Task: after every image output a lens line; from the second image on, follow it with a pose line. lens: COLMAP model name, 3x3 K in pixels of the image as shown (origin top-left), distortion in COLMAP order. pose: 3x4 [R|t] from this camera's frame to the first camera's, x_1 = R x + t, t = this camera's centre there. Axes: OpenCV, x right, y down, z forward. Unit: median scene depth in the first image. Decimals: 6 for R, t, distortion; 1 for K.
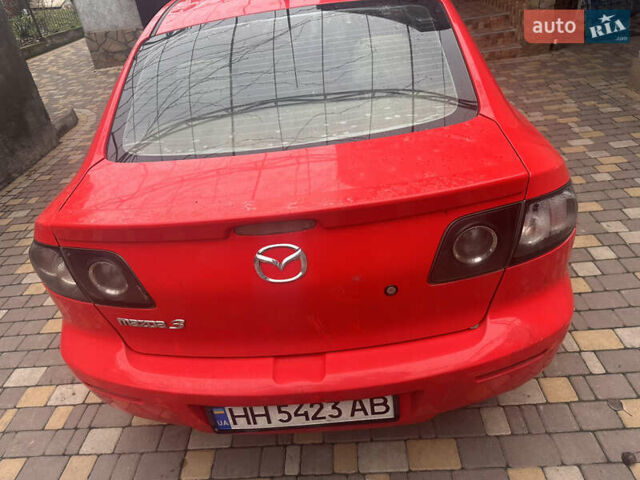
lens RADIAL K [[453.6, 0, 316.2], [0, 453.6, 243.5], [0, 0, 1]] dist [-0.000105, -0.003248]
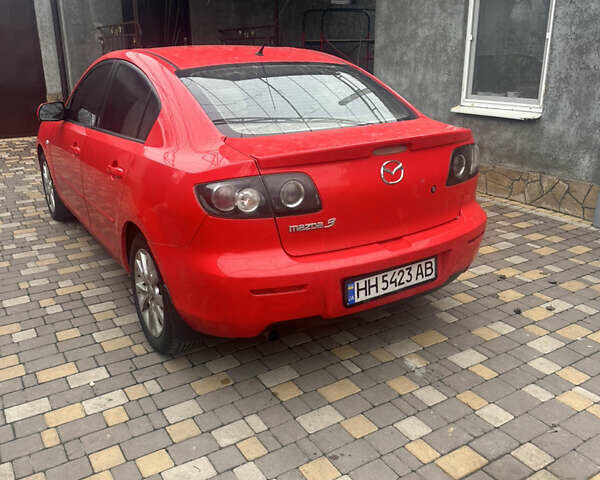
lens RADIAL K [[551.1, 0, 299.2], [0, 551.1, 234.8], [0, 0, 1]] dist [0.161359, -0.312934]
pose [[0.826649, -0.066045, 0.558829, -1.014440], [0.226251, 0.948291, -0.222608, 0.427416], [-0.515230, 0.310454, 0.798846, -0.311066]]
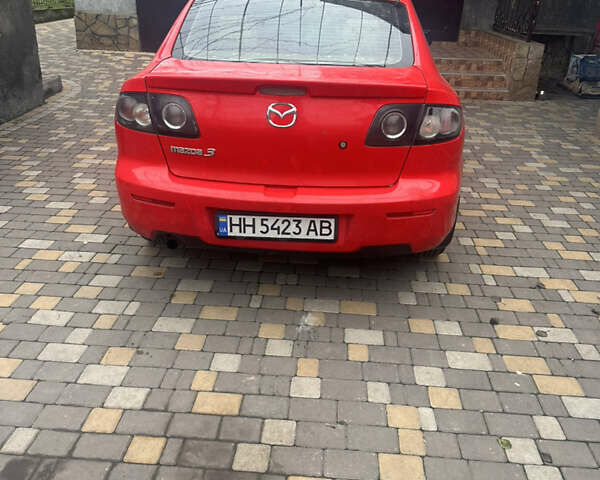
lens RADIAL K [[551.1, 0, 299.2], [0, 551.1, 234.8], [0, 0, 1]] dist [0.161359, -0.312934]
pose [[0.987379, 0.156037, 0.027128, -0.000307], [-0.150370, 0.977378, -0.148732, 0.494812], [-0.049722, 0.142775, 0.988505, -0.647627]]
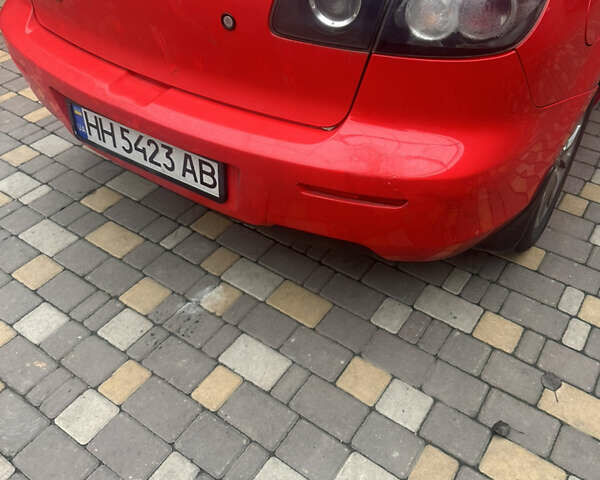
lens RADIAL K [[551.1, 0, 299.2], [0, 551.1, 234.8], [0, 0, 1]] dist [0.161359, -0.312934]
pose [[0.831575, 0.461806, -0.308575, 0.487505], [-0.399531, 0.883306, 0.245246, 0.092668], [0.385822, -0.080655, 0.919041, 0.058347]]
